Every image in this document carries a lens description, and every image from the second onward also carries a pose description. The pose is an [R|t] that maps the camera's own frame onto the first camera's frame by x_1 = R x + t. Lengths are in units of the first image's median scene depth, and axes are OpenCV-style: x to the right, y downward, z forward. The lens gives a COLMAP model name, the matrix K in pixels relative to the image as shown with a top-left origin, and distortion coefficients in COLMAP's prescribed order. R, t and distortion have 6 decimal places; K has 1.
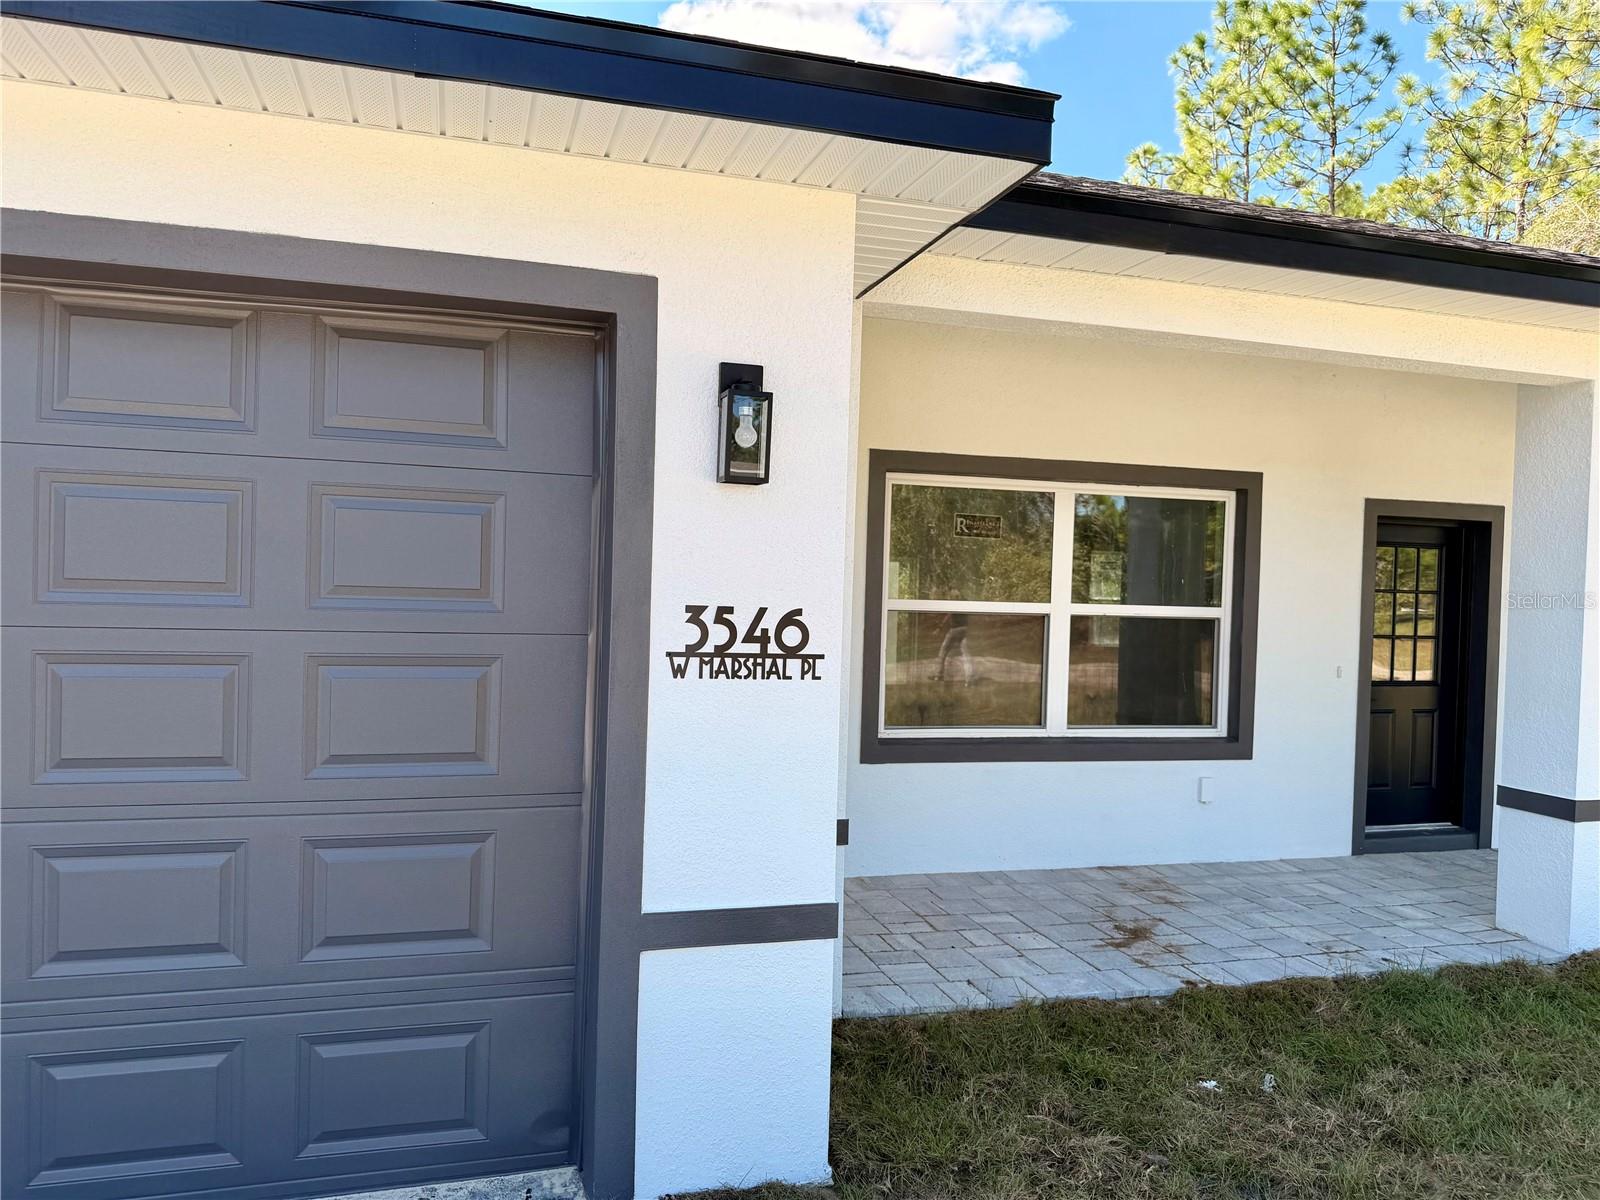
lens RADIAL K [[1120.3, 0, 785.1], [0, 1120.3, 604.2], [0, 0, 1]] dist [0.081836, -0.112719]
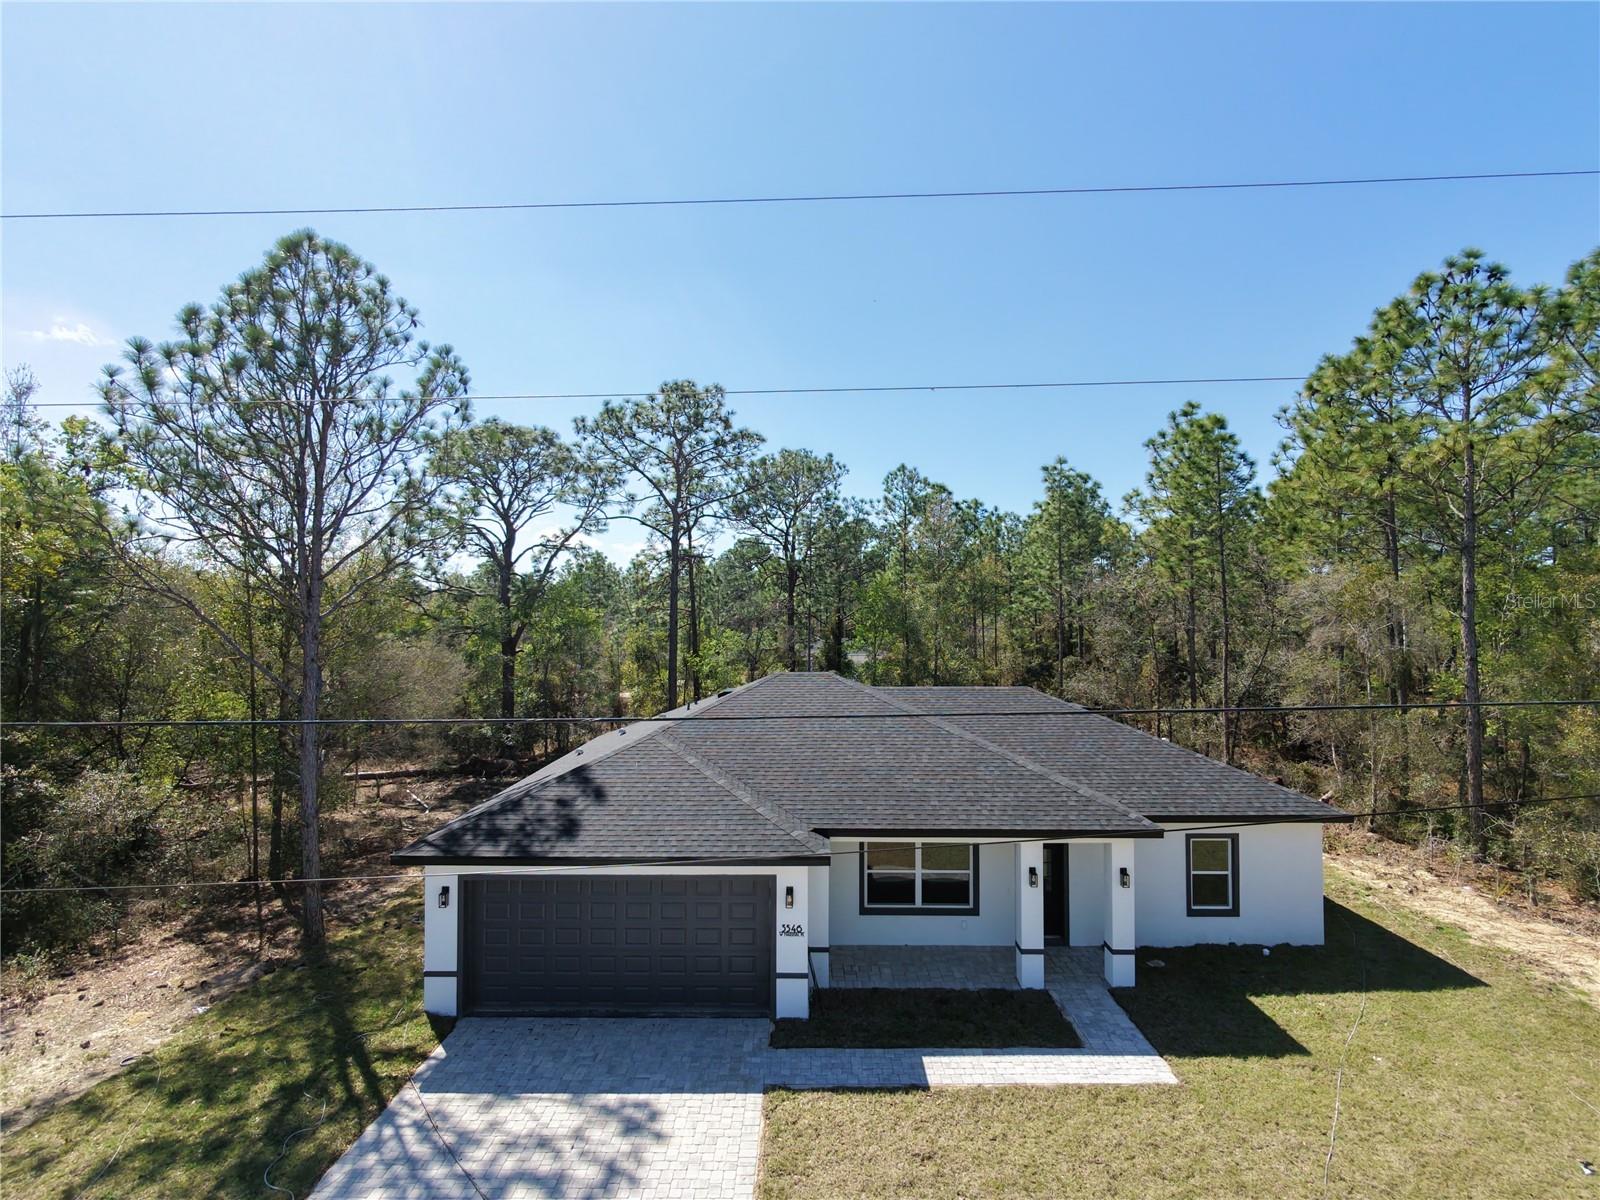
lens RADIAL K [[767.8, 0, 800.0], [0, 767.8, 600.0], [0, 0, 1]] dist [-0.000854, 0.001091]
pose [[0.959456, -0.037011, -0.279417, 0.600456], [0.023145, 0.998339, -0.052762, -0.743561], [0.280905, 0.044156, 0.958719, -1.504080]]
